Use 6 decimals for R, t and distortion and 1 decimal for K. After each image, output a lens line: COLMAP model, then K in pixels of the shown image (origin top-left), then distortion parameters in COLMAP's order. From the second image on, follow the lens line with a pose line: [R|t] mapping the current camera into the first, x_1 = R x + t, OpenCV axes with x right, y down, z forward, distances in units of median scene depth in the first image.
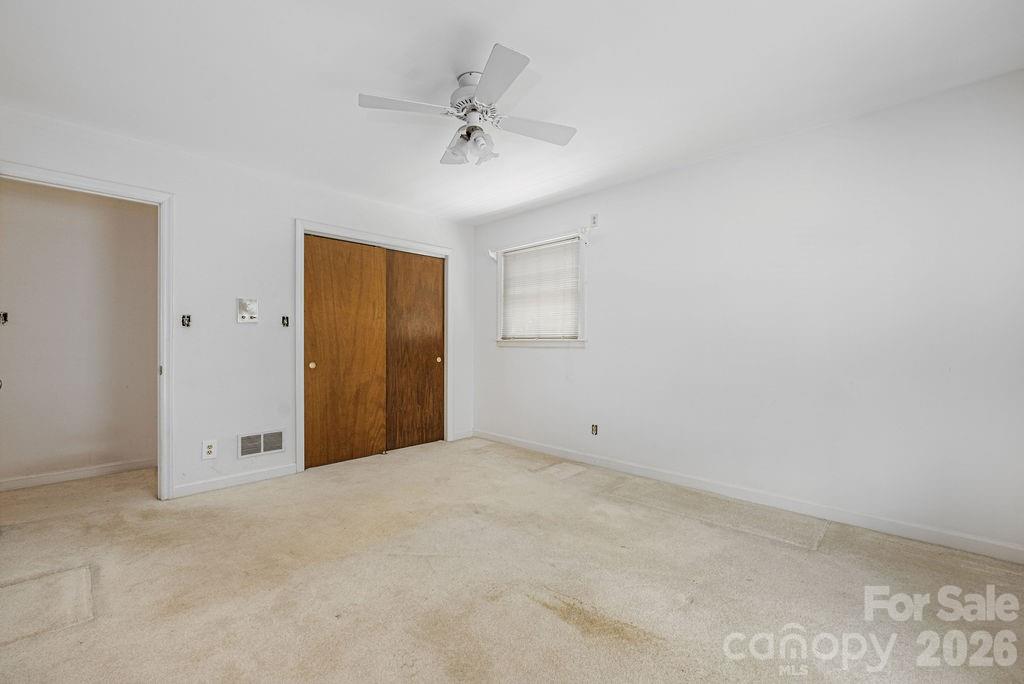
lens RADIAL K [[419.9, 0, 508.5], [0, 419.9, 340.2], [0, 0, 1]] dist [-0.003105, -0.000248]
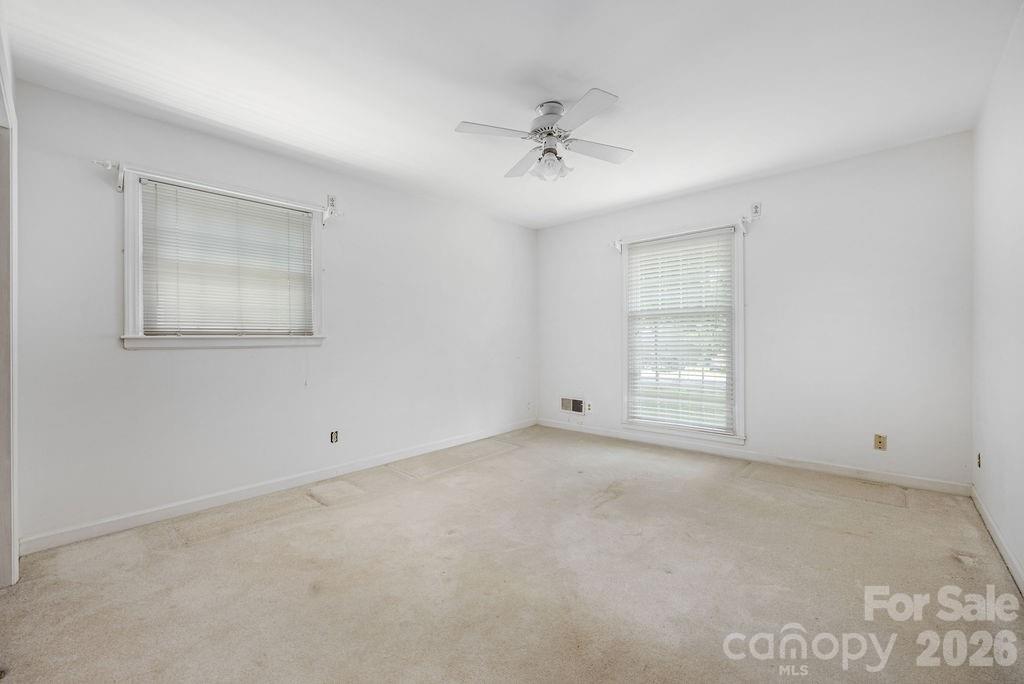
lens RADIAL K [[419.9, 0, 508.5], [0, 419.9, 340.2], [0, 0, 1]] dist [-0.003105, -0.000248]
pose [[-0.017375, -0.004096, 0.999841, -0.694656], [0.001606, 0.999990, 0.004124, 0.003621], [-0.999848, 0.001677, -0.017368, 0.645434]]
